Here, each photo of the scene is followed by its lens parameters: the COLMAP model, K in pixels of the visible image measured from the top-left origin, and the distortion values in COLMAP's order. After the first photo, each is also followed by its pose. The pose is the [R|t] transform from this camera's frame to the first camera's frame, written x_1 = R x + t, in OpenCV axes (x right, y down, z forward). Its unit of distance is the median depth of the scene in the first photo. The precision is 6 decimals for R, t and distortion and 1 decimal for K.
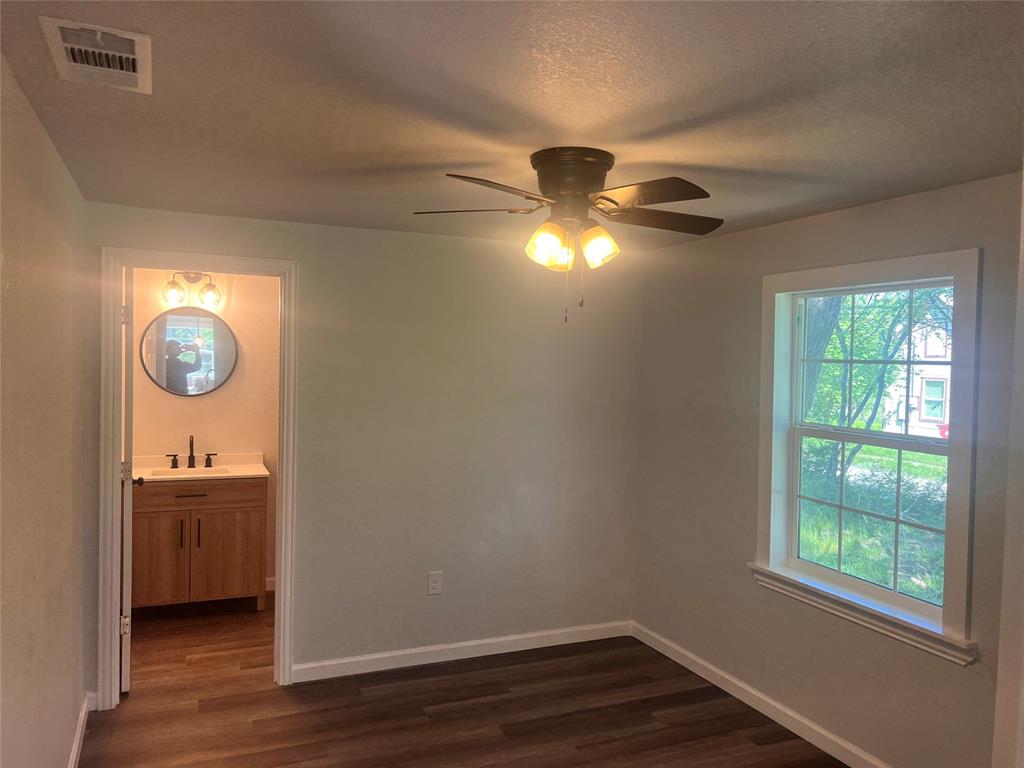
lens RADIAL K [[769.3, 0, 512.0], [0, 769.3, 384.0], [0, 0, 1]] dist [0.005440, -0.005147]
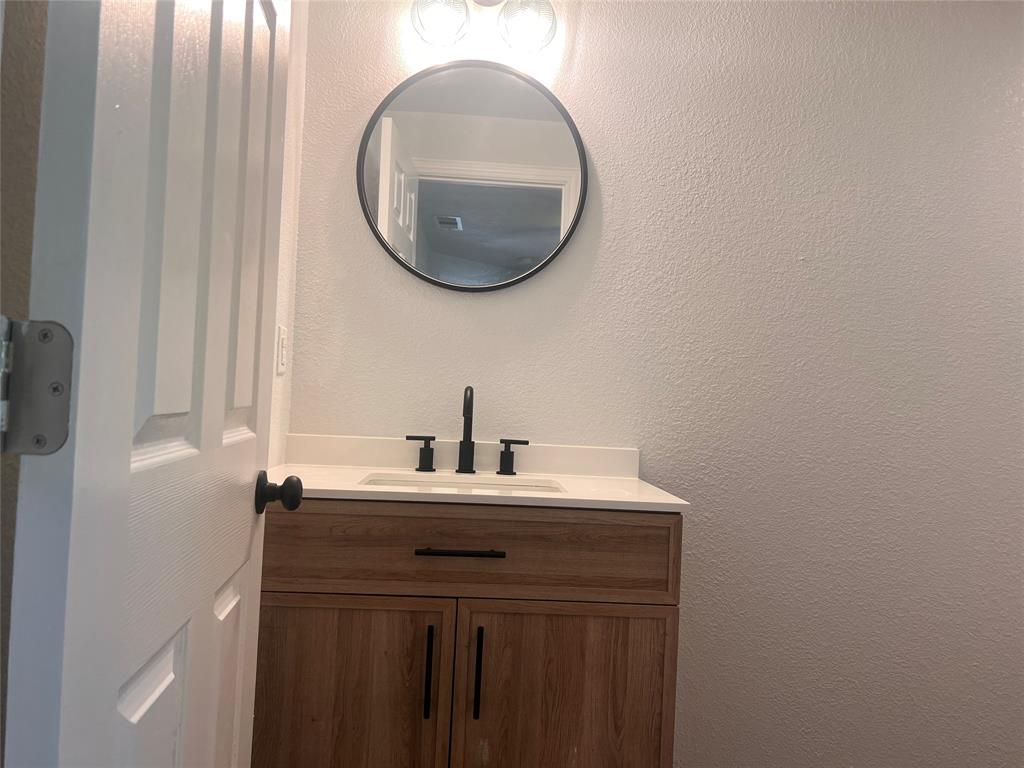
lens RADIAL K [[769.3, 0, 512.0], [0, 769.3, 384.0], [0, 0, 1]] dist [0.005440, -0.005147]
pose [[0.942356, 0.019334, -0.334053, -0.269874], [-0.037392, 0.998161, -0.047712, 0.082919], [0.332516, 0.057453, 0.941346, 0.650665]]
